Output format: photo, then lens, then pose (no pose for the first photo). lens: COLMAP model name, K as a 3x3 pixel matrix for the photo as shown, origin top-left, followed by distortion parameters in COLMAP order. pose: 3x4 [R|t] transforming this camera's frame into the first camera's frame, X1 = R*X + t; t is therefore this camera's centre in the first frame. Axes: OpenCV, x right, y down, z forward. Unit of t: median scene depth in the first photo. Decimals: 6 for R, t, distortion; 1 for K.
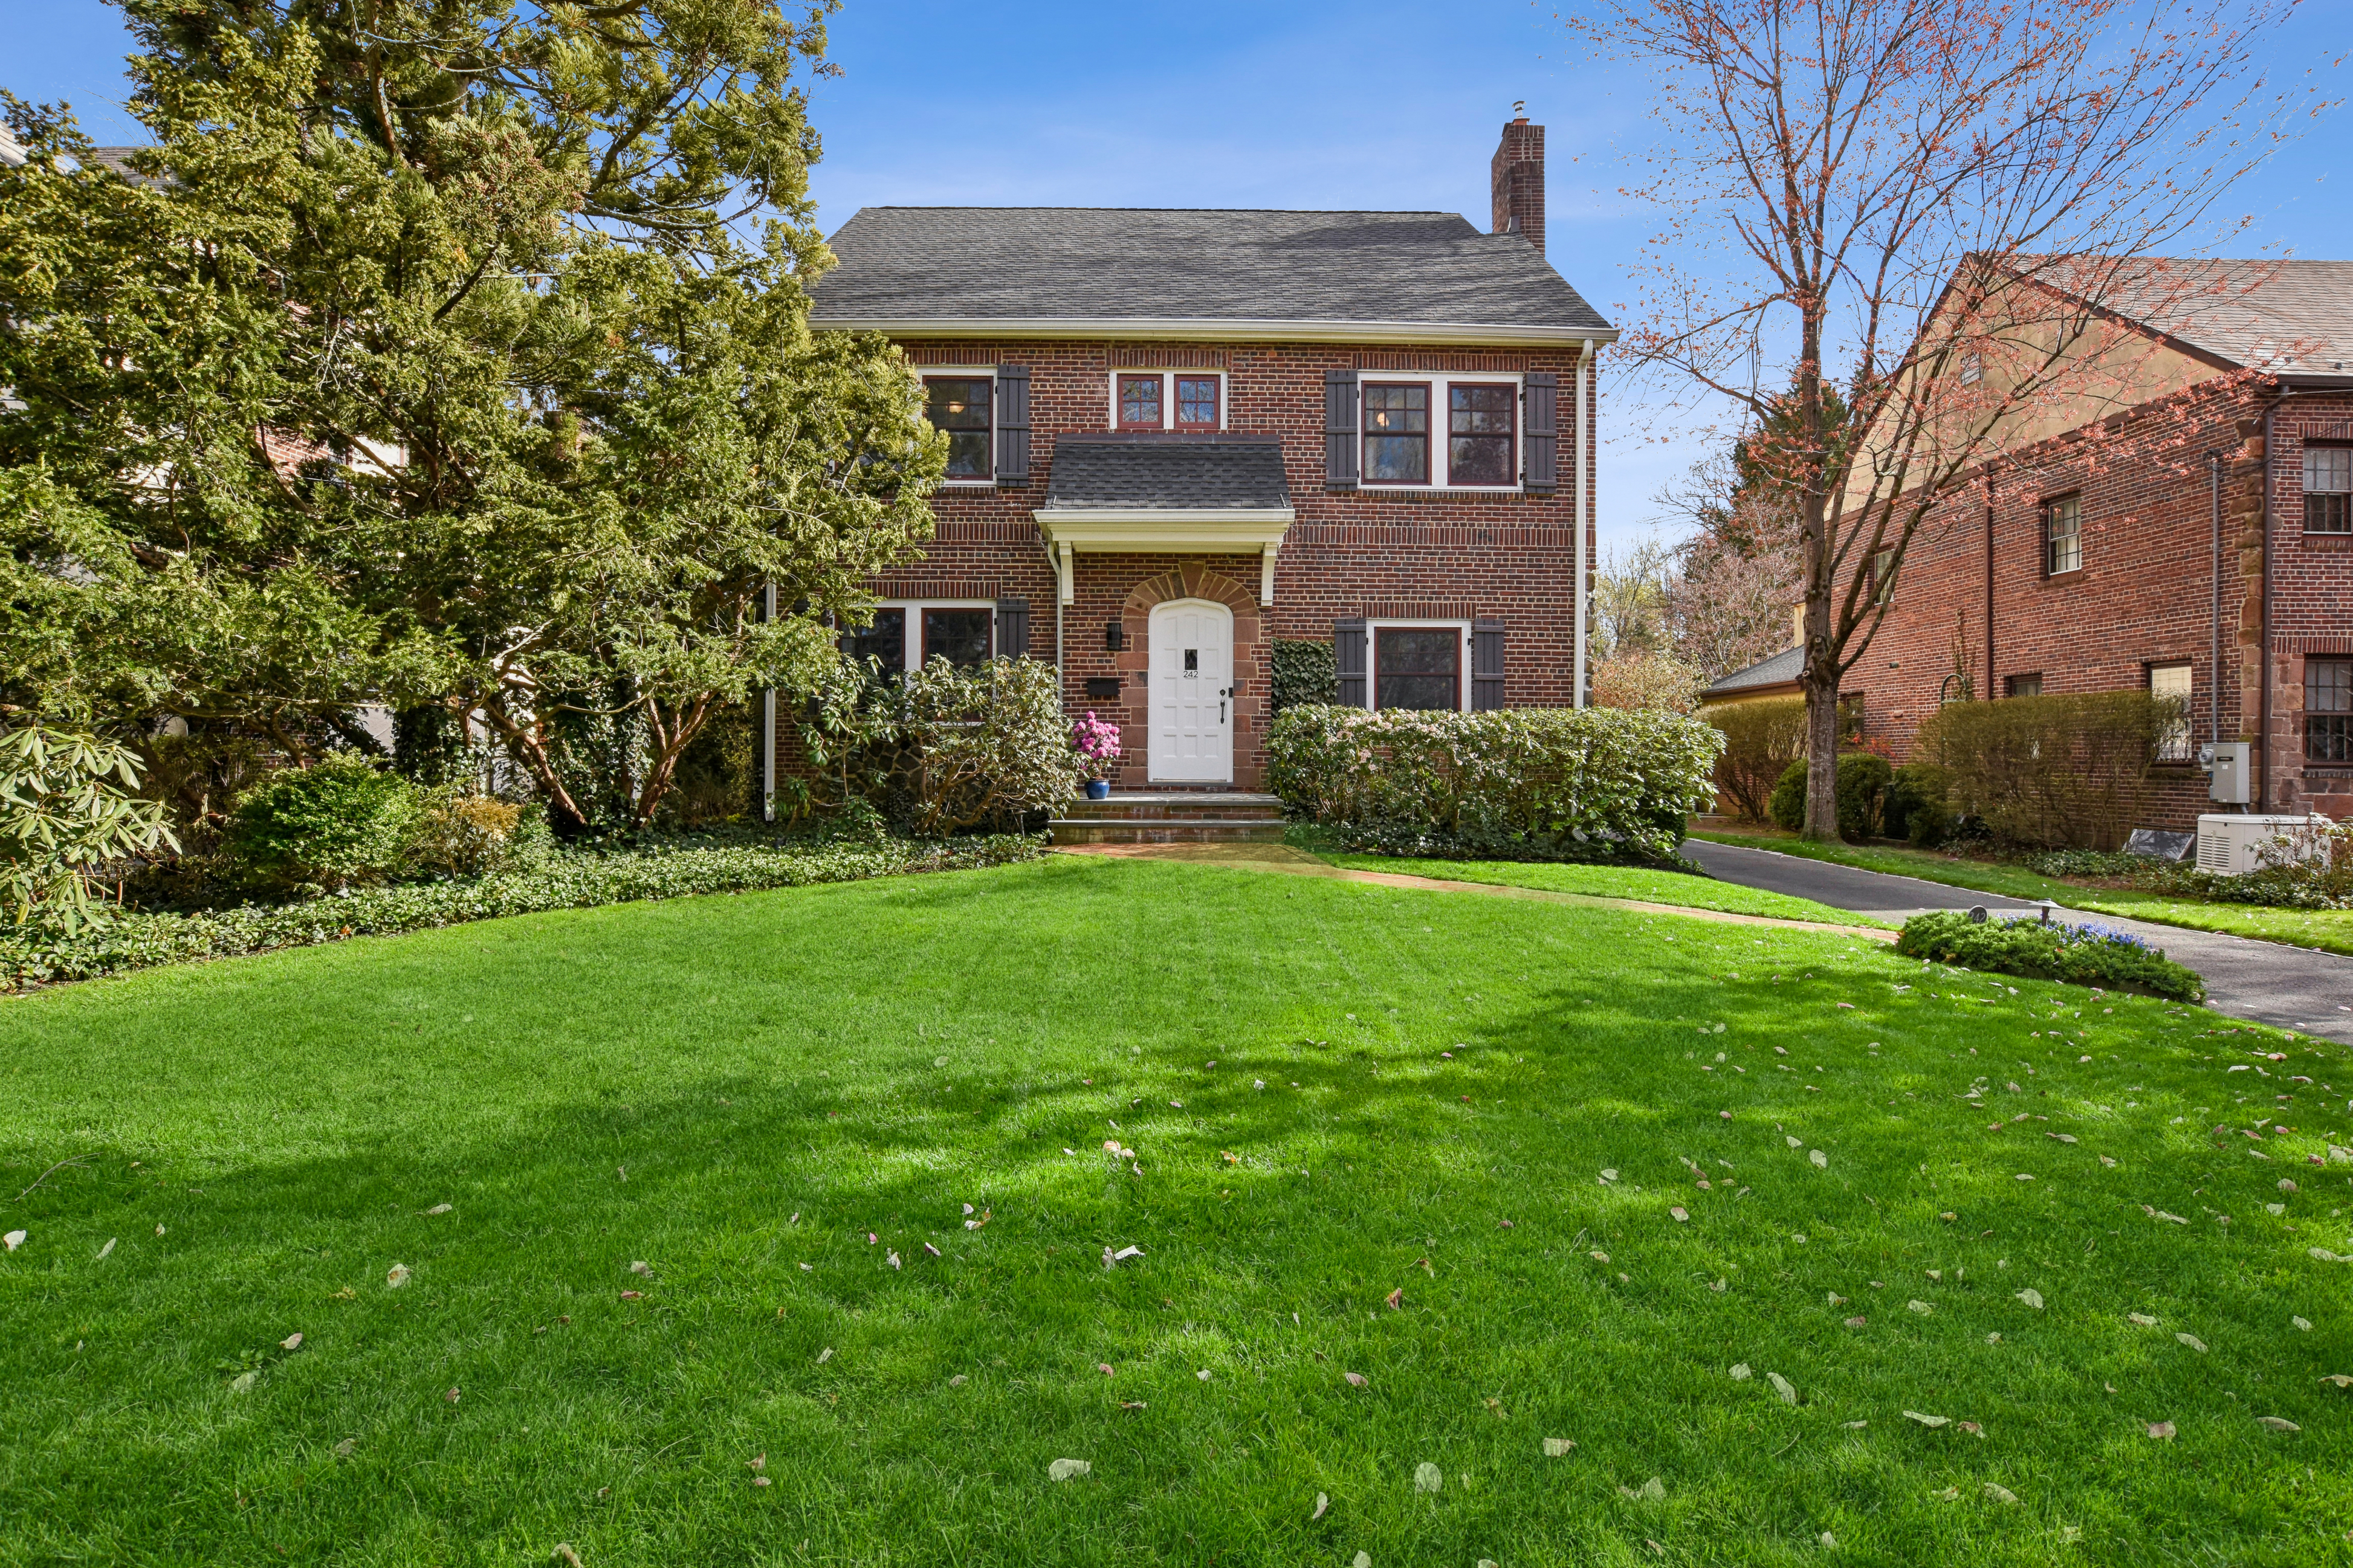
lens RADIAL K [[1109.2, 0, 1176.5], [0, 1109.2, 784.0], [0, 0, 1]] dist [-0.001458, -0.000208]
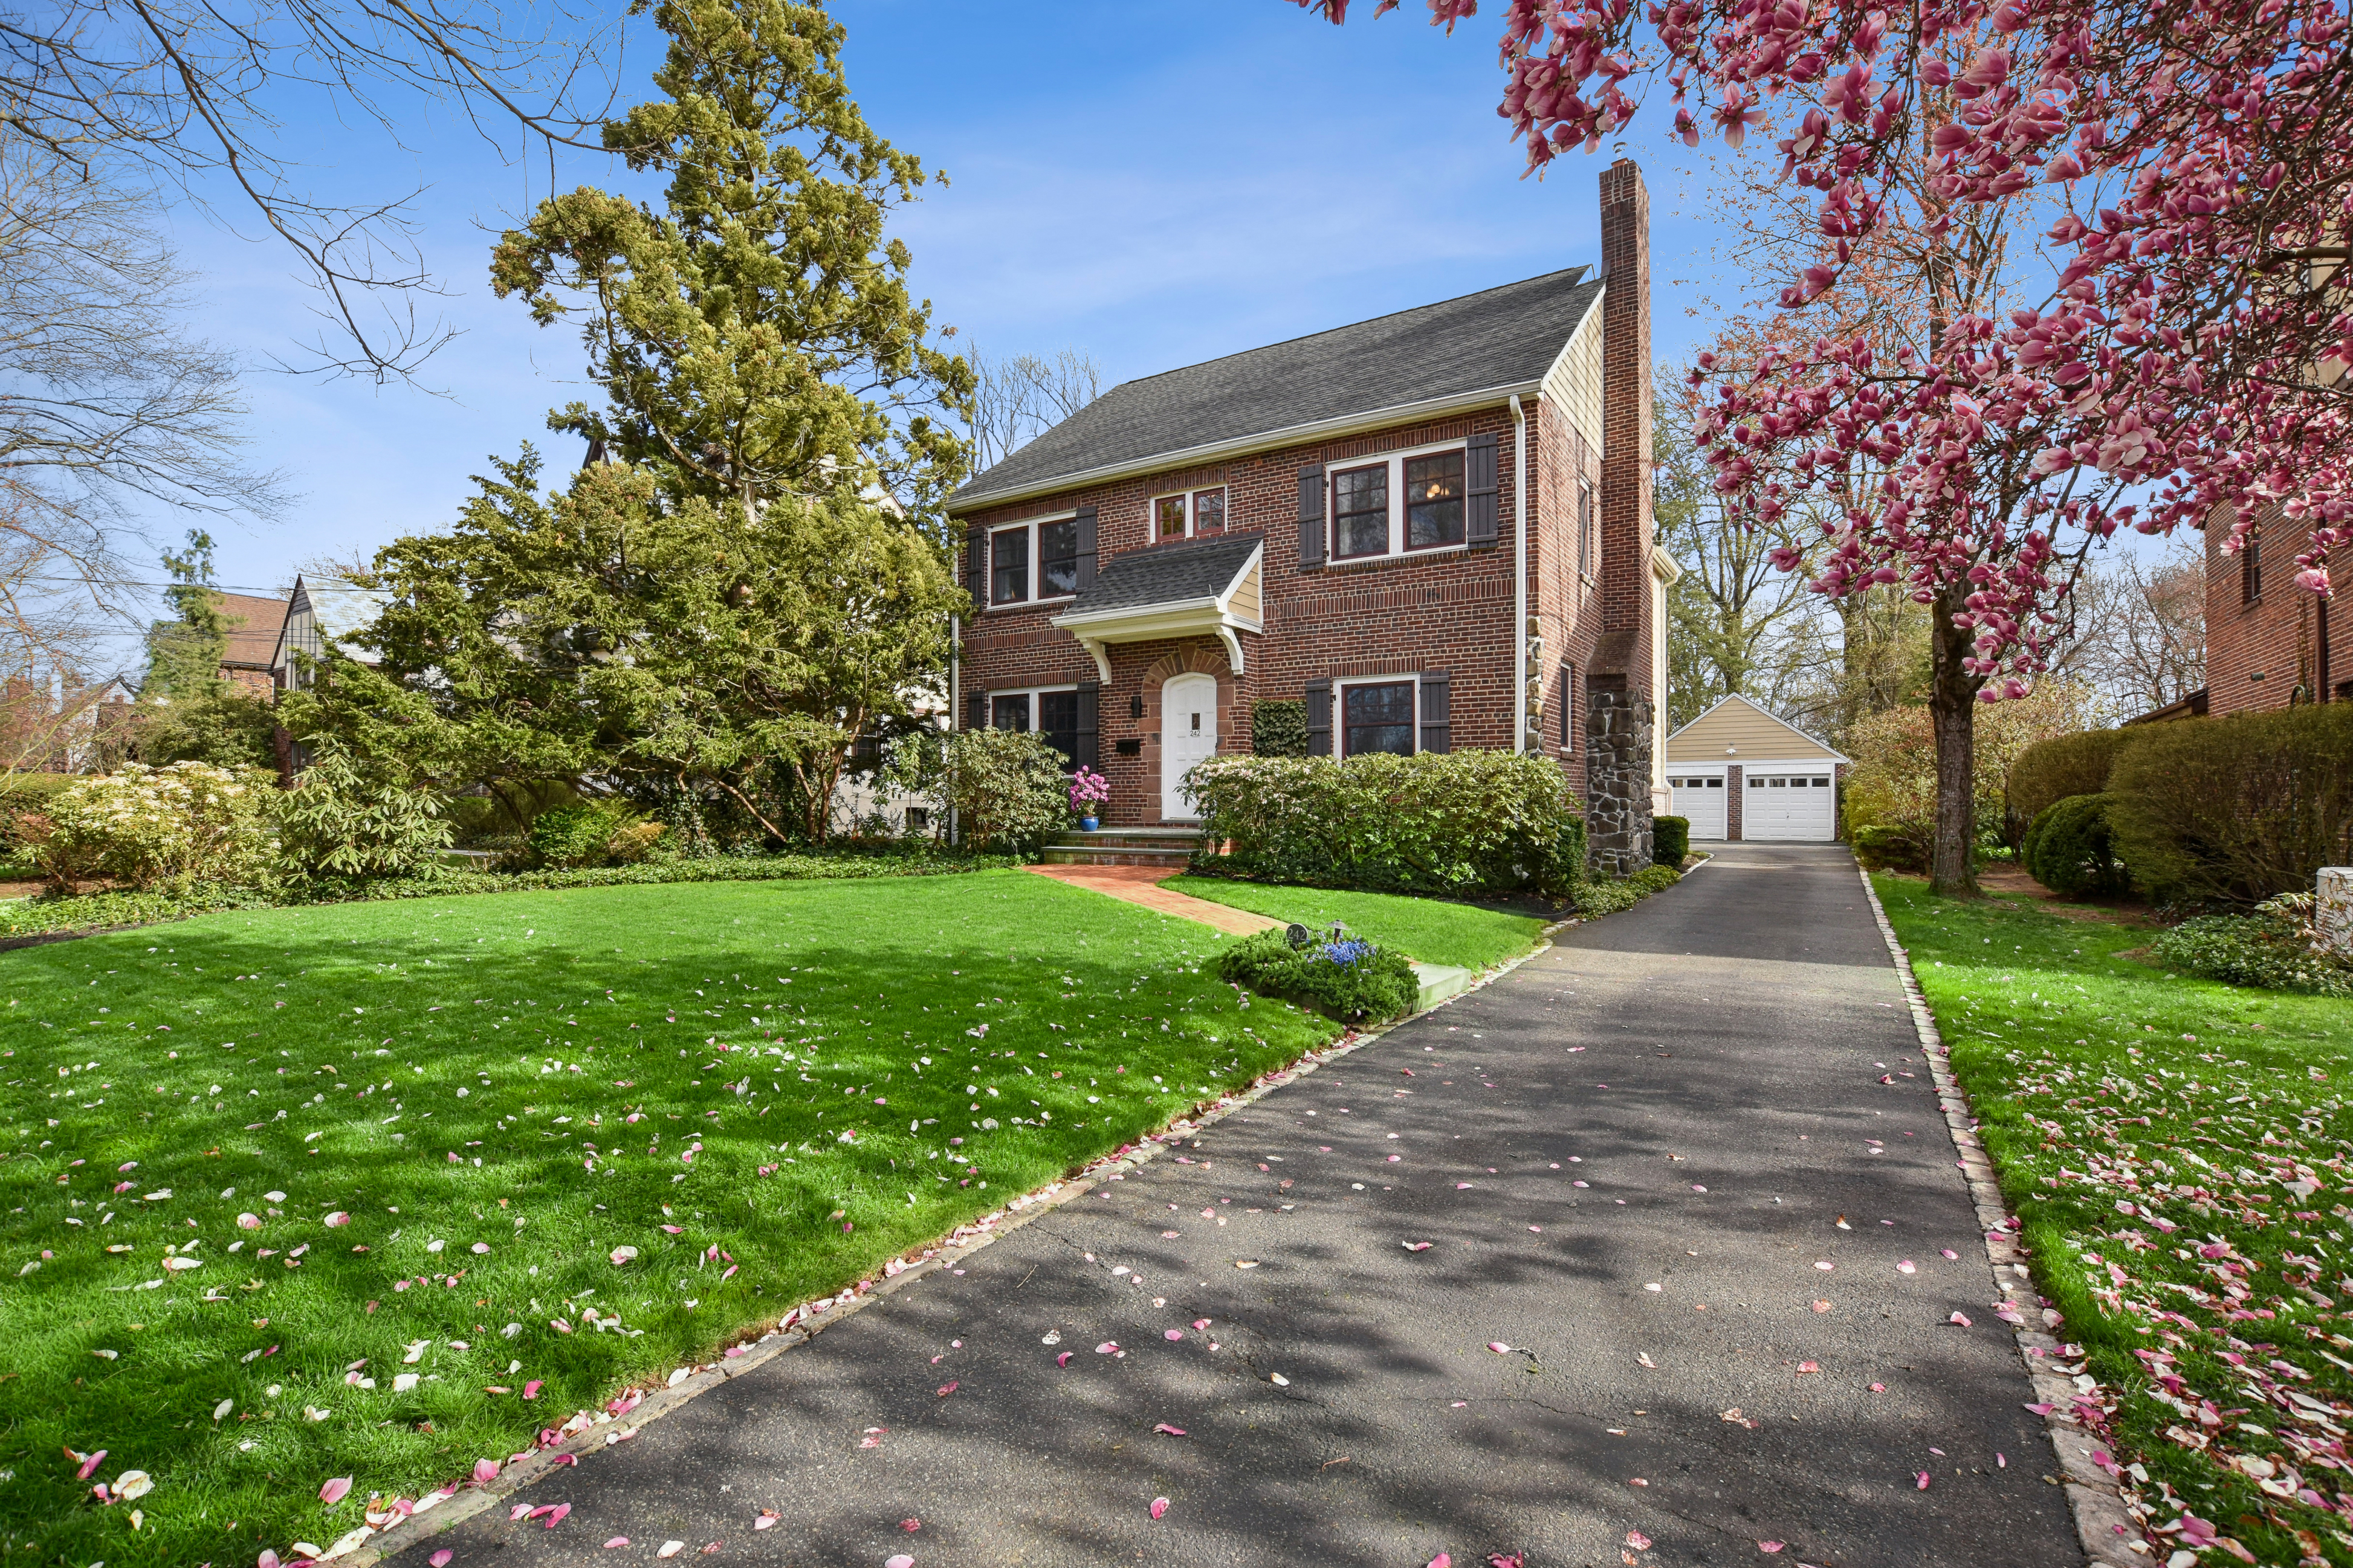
lens RADIAL K [[1051.0, 0, 1175.9], [0, 1051.0, 826.8], [0, 0, 1]] dist [0.000556, 0.000067]
pose [[0.839070, 0.006953, -0.543979, 0.628669], [-0.008573, 0.999963, -0.000443, 0.006737], [0.543956, 0.005035, 0.839098, 0.000502]]
